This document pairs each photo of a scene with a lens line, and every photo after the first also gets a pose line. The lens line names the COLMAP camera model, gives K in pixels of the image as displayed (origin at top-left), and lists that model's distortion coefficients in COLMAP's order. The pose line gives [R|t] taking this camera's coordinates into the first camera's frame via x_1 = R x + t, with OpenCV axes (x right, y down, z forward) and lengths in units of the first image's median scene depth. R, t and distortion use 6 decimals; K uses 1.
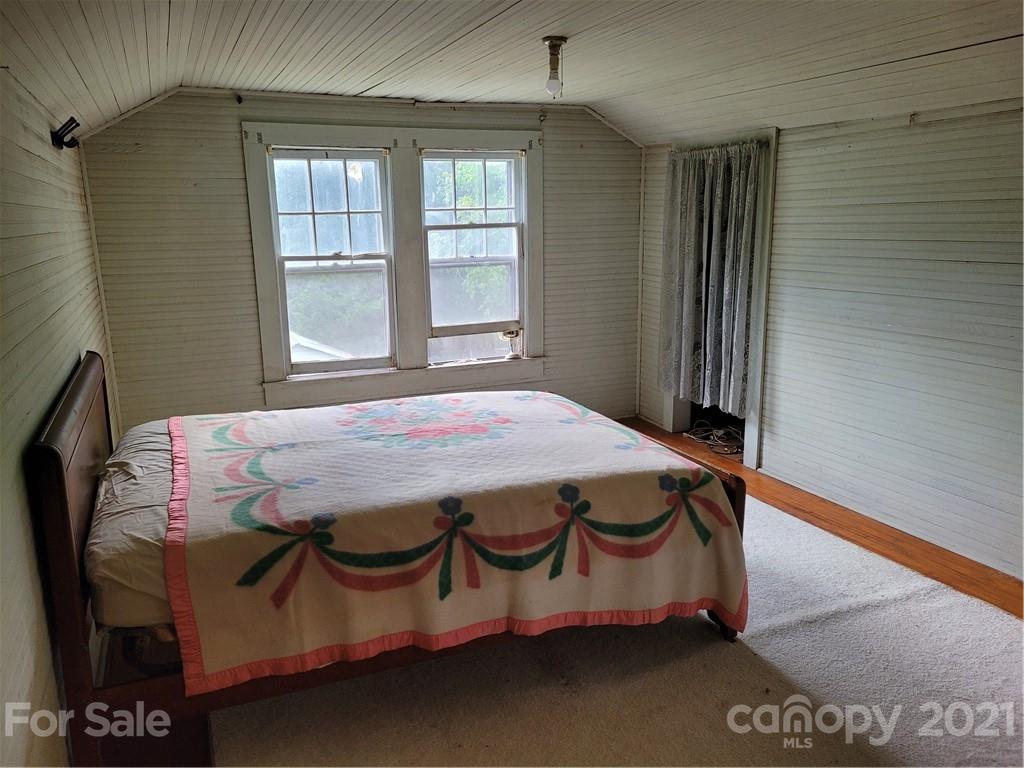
lens RADIAL K [[767.4, 0, 512.7], [0, 767.4, 377.4], [0, 0, 1]] dist [0.036740, -0.003018]
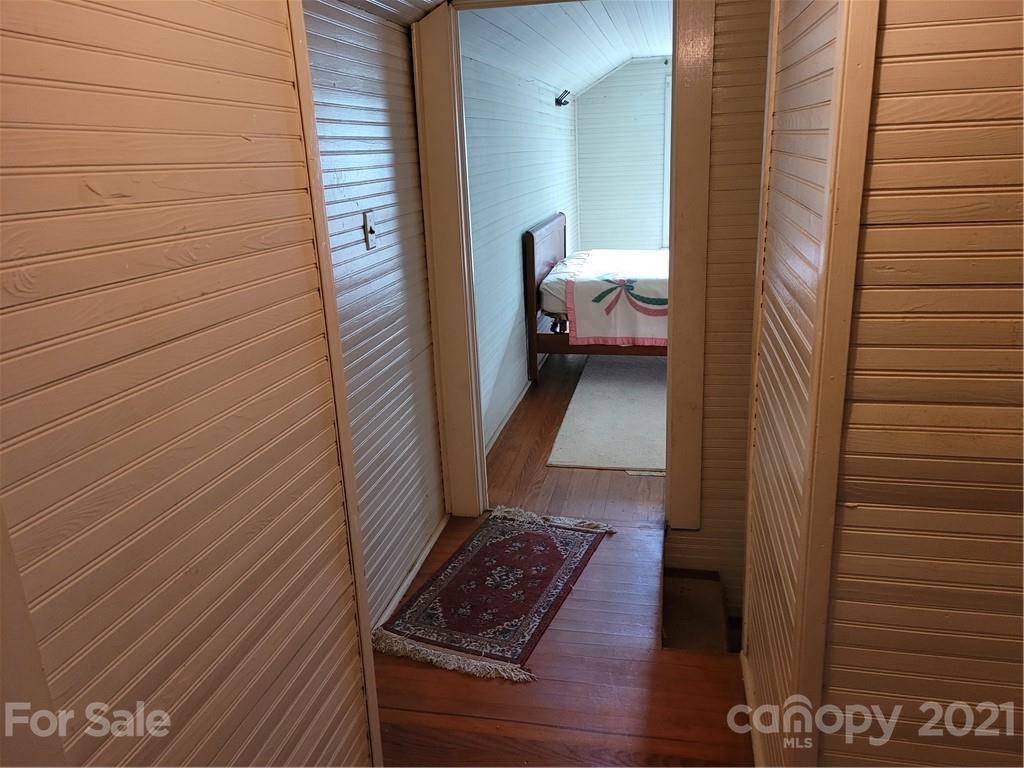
lens RADIAL K [[767.4, 0, 514.1], [0, 767.4, 386.1], [0, 0, 1]] dist [0.036740, -0.003018]
pose [[0.814152, 0.151448, -0.560553, 0.767389], [-0.092064, 0.986844, 0.132906, 0.225084], [0.573306, -0.056599, 0.817384, -1.018653]]
